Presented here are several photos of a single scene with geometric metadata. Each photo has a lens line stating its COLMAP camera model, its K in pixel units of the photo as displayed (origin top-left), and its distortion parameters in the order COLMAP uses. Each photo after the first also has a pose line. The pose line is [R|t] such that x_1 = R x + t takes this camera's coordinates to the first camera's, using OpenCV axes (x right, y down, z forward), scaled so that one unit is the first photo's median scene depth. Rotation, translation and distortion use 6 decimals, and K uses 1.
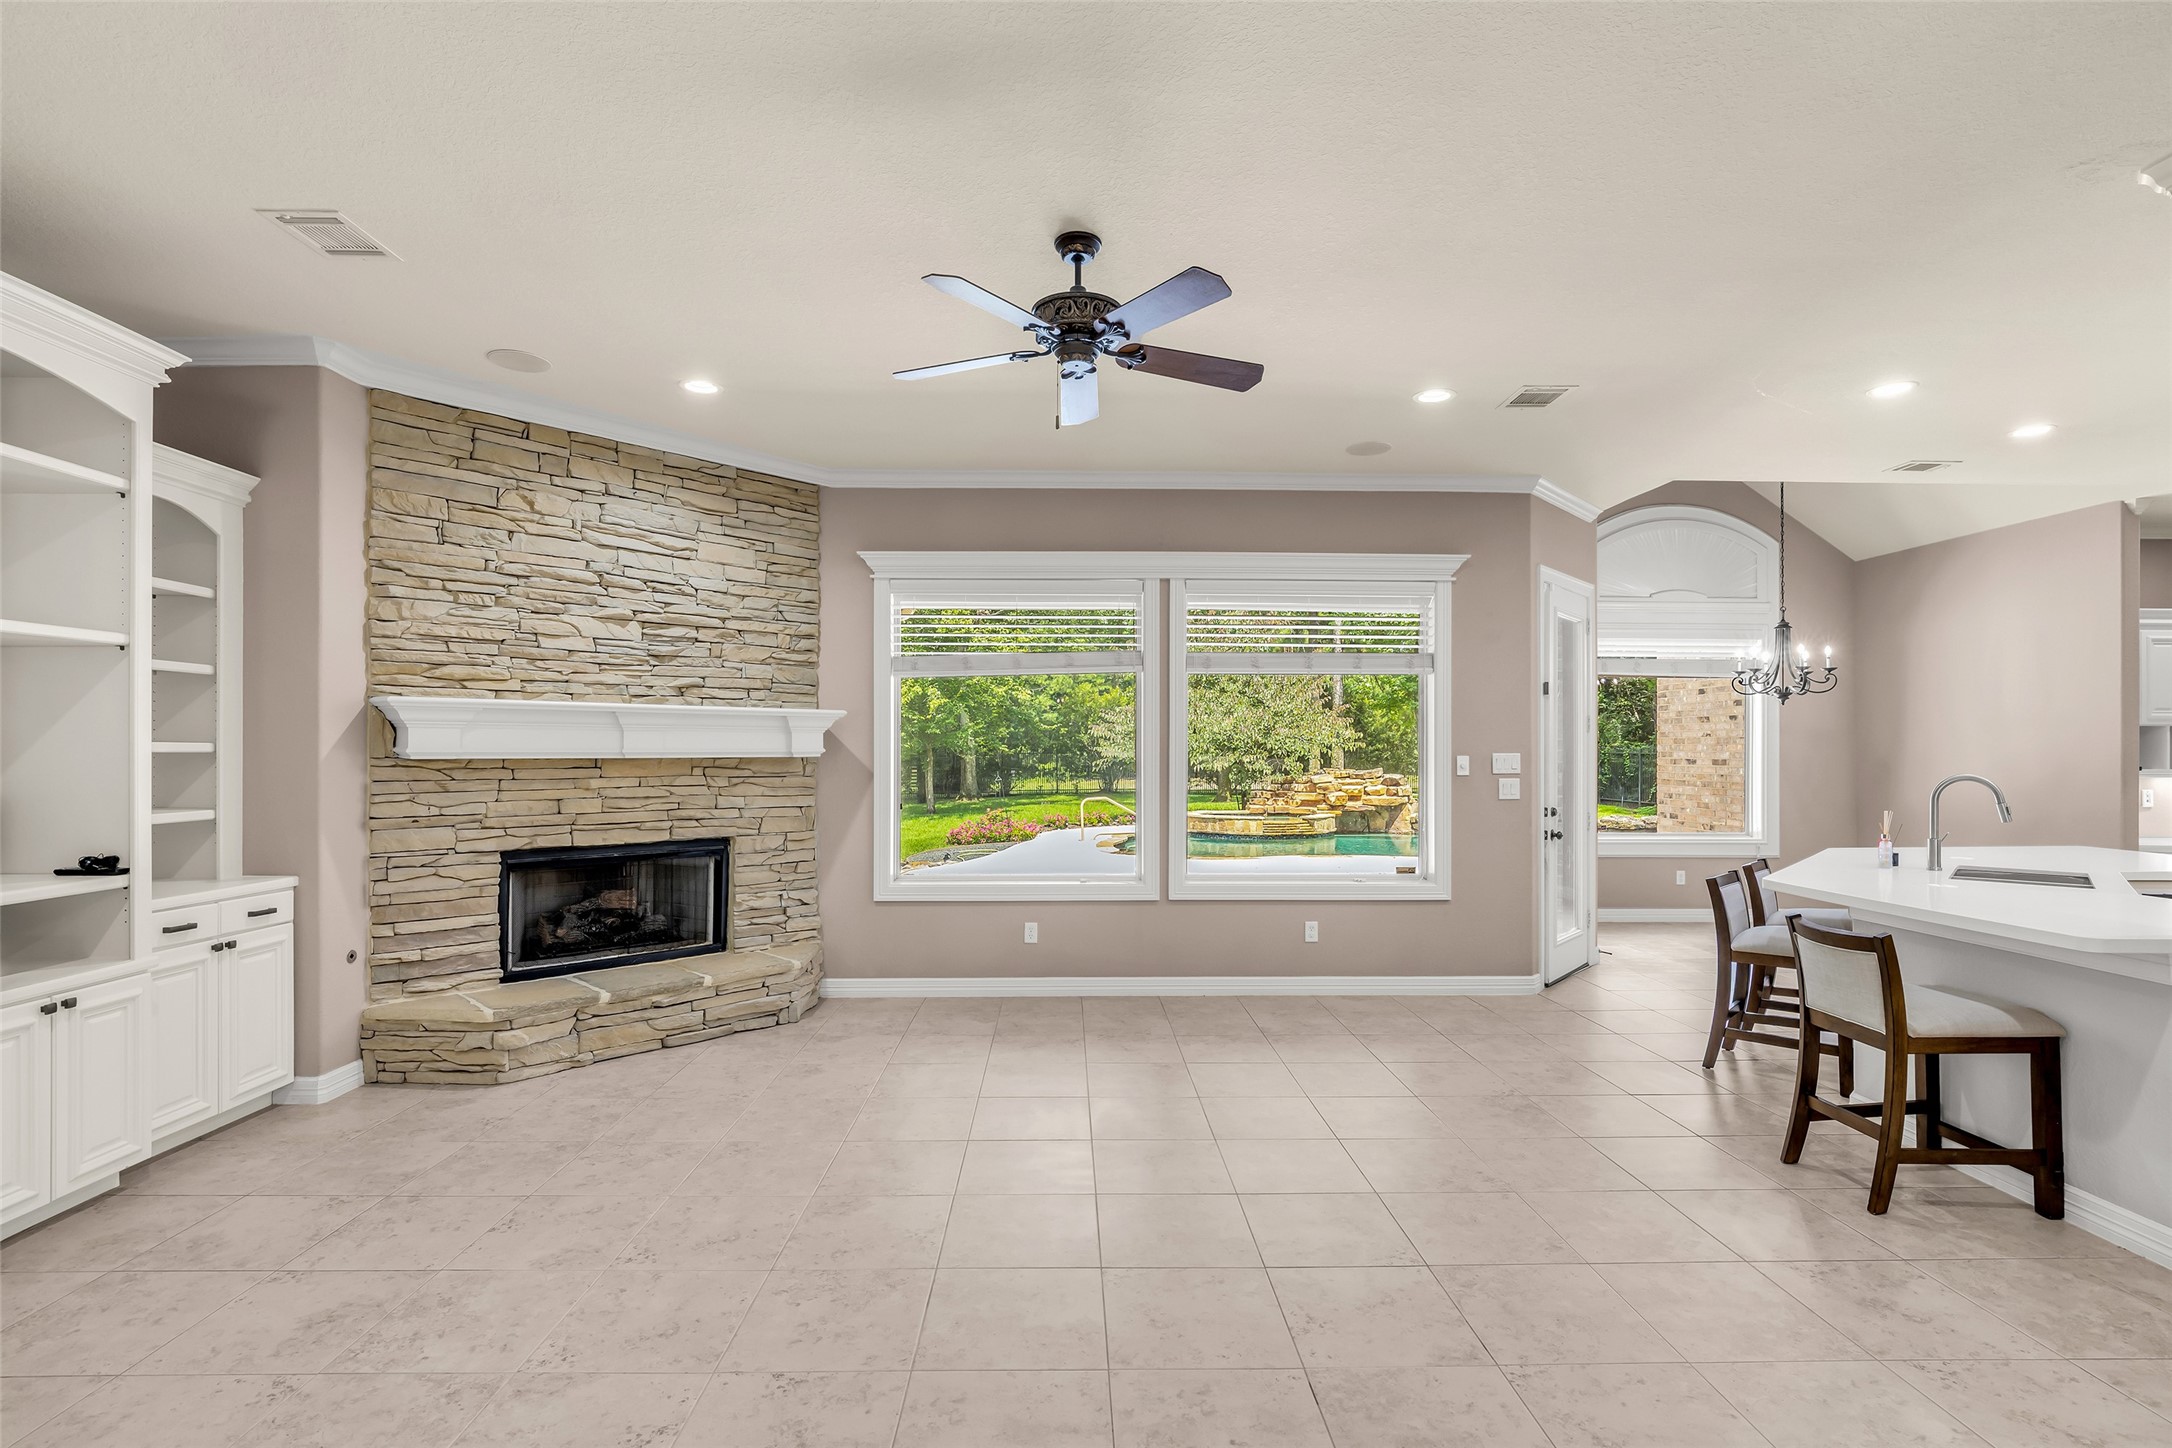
lens RADIAL K [[1002.0, 0, 1079.4], [0, 1002.0, 748.9], [0, 0, 1]] dist [-0.012648, 0.001791]
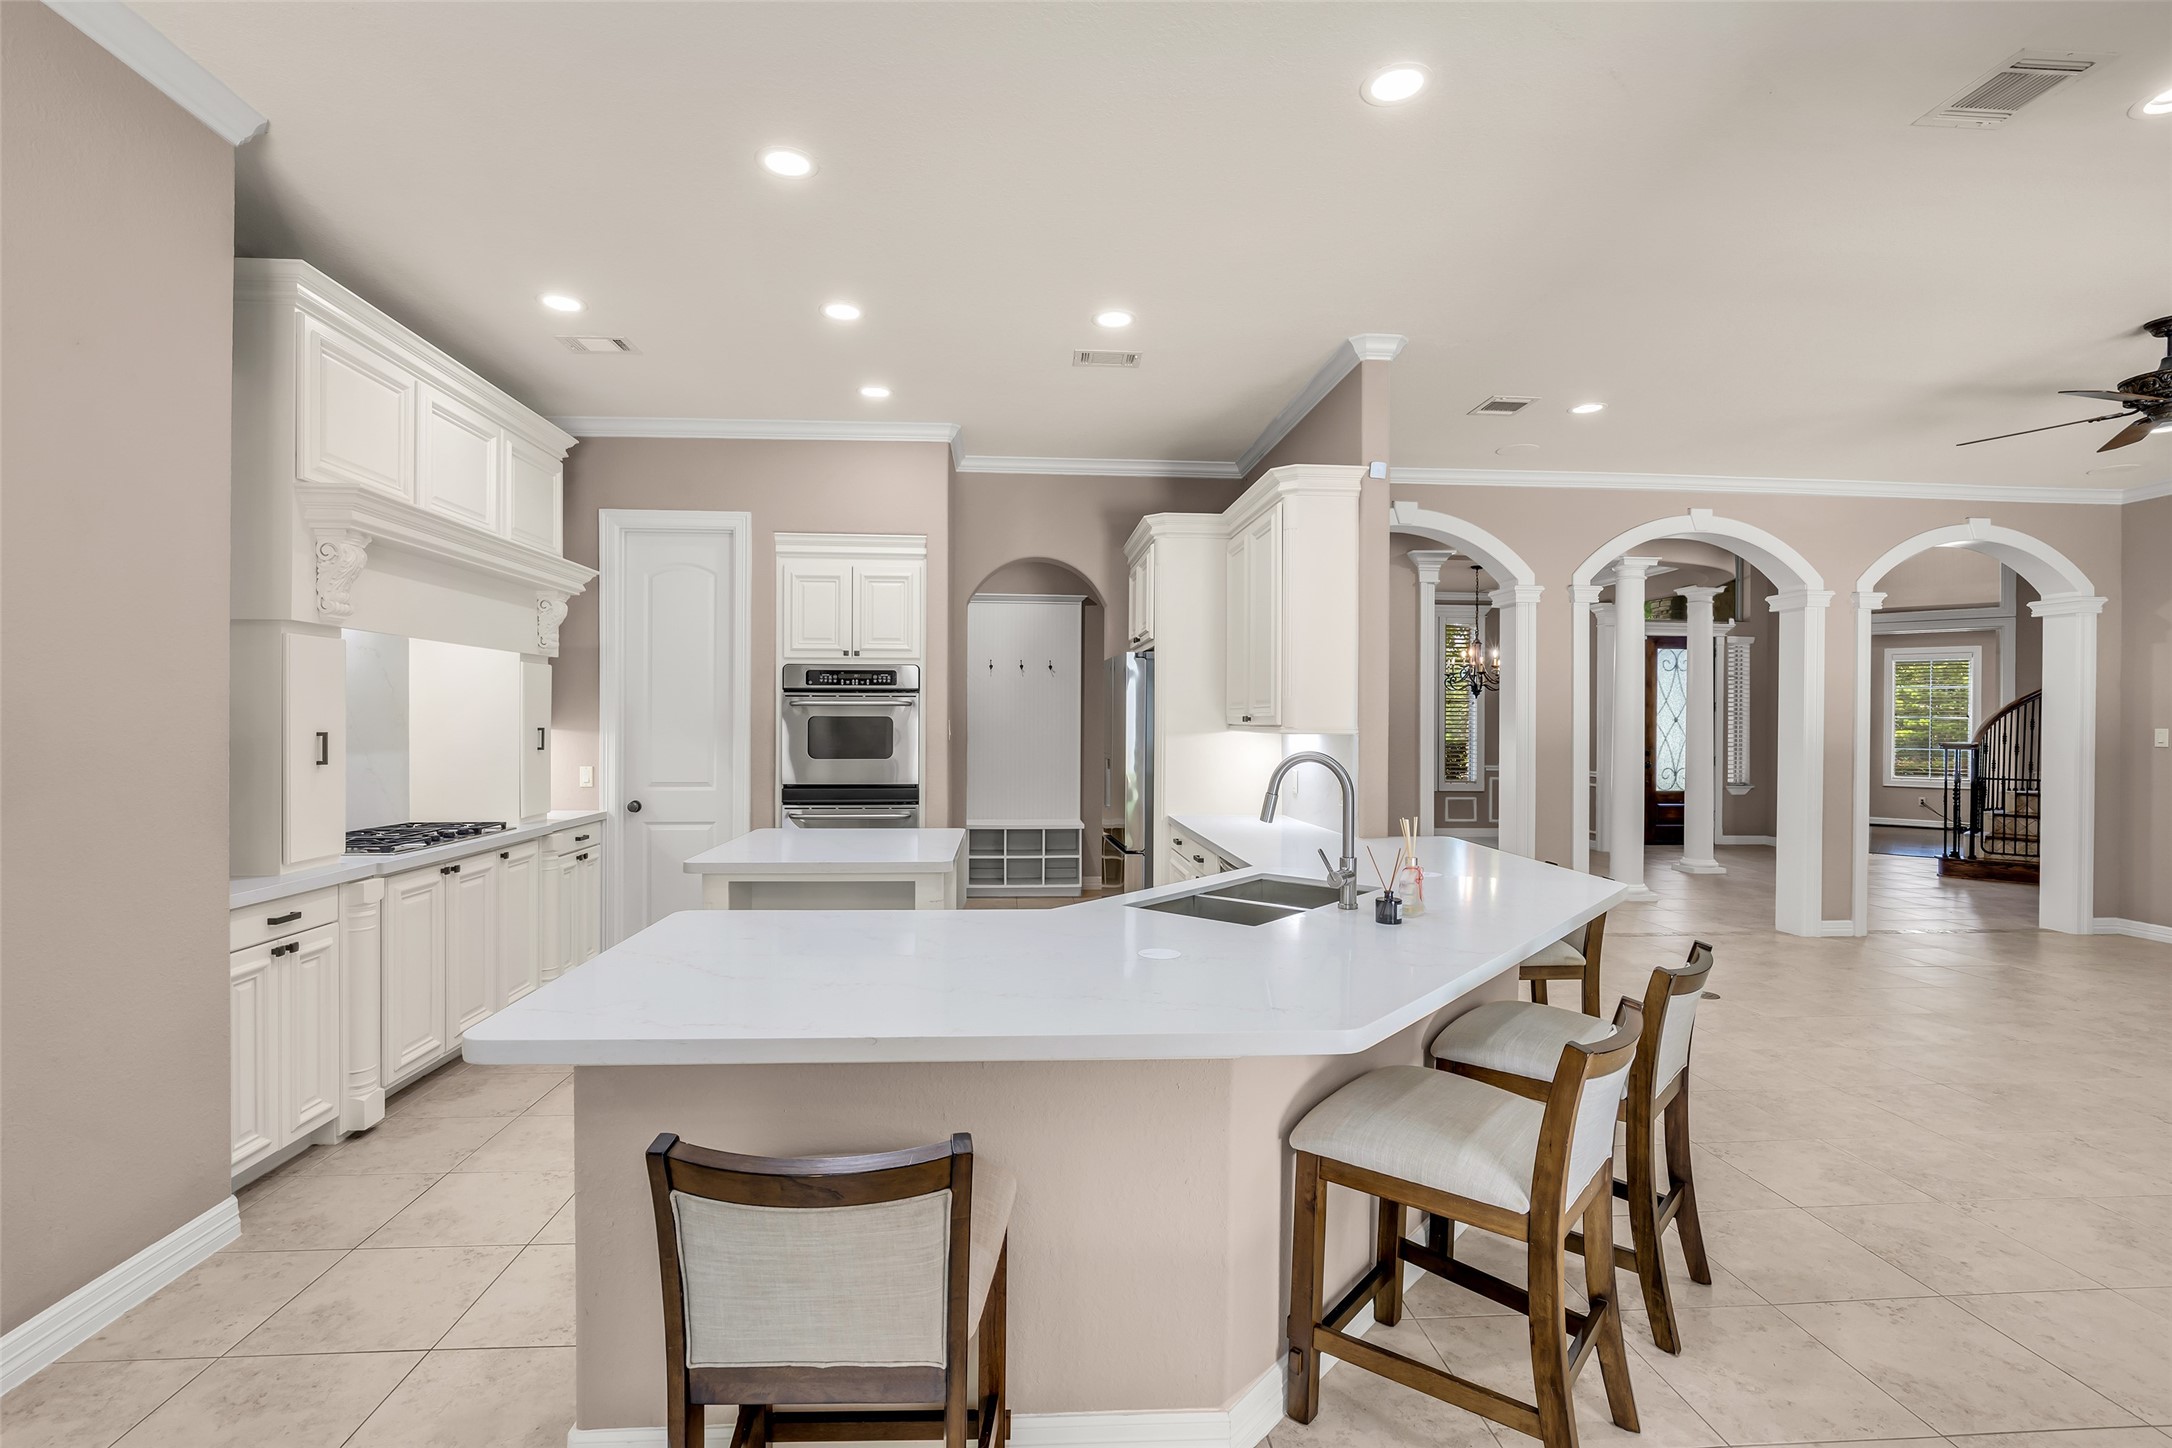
lens RADIAL K [[993.1, 0, 1067.9], [0, 993.1, 719.6], [0, 0, 1]] dist [-0.035691, 0.010750]
pose [[-0.999322, -0.009381, -0.035608, 0.815676], [-0.009290, 0.999953, -0.002711, 0.005279], [0.035631, -0.002378, -0.999362, 1.242282]]
